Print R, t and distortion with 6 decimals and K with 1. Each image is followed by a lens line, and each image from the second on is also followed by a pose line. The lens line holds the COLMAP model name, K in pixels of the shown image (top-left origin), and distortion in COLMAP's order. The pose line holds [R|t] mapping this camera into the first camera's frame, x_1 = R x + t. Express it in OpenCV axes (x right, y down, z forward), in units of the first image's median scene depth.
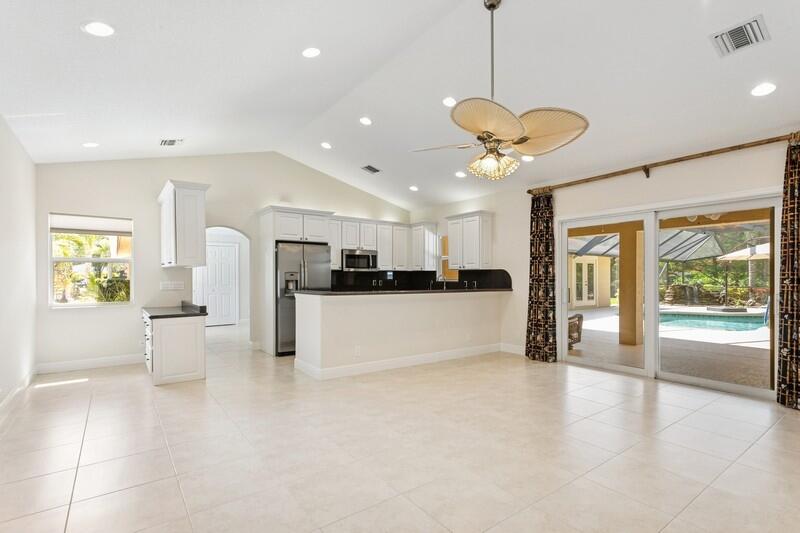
lens RADIAL K [[378.0, 0, 405.2], [0, 378.0, 272.4], [0, 0, 1]] dist [-0.002207, 0.001327]
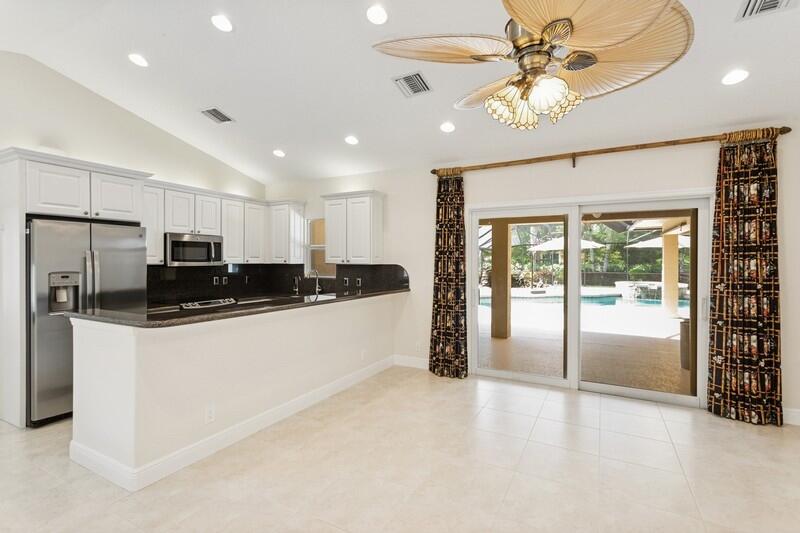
lens RADIAL K [[378.0, 0, 404.6], [0, 378.0, 260.3], [0, 0, 1]] dist [-0.002207, 0.001327]
pose [[0.907337, 0.003859, 0.420386, -0.079065], [-0.008167, 0.999931, 0.008448, -0.027269], [-0.420324, -0.011098, 0.907306, 0.282818]]
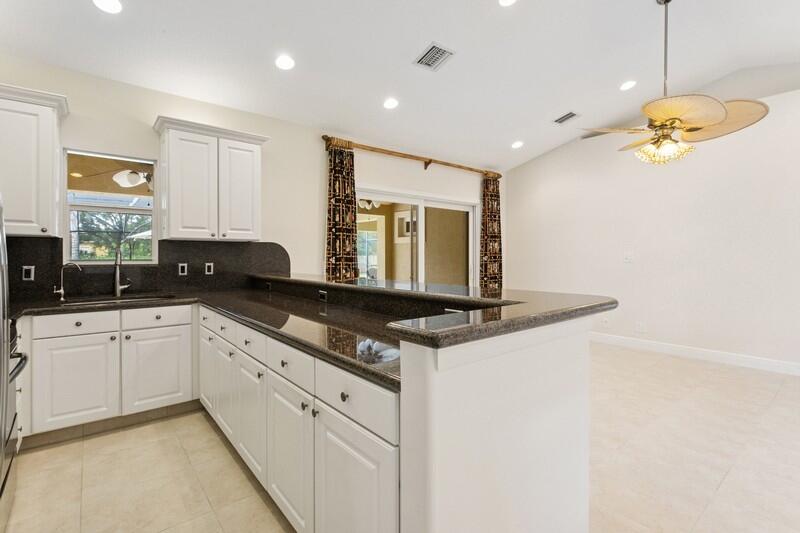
lens RADIAL K [[378.0, 0, 384.1], [0, 378.0, 250.8], [0, 0, 1]] dist [-0.002207, 0.001327]
pose [[-0.032273, 0.008504, 0.999443, -0.410974], [-0.014138, 0.999860, -0.008964, 0.009115], [-0.999379, -0.014420, -0.032148, 0.931182]]
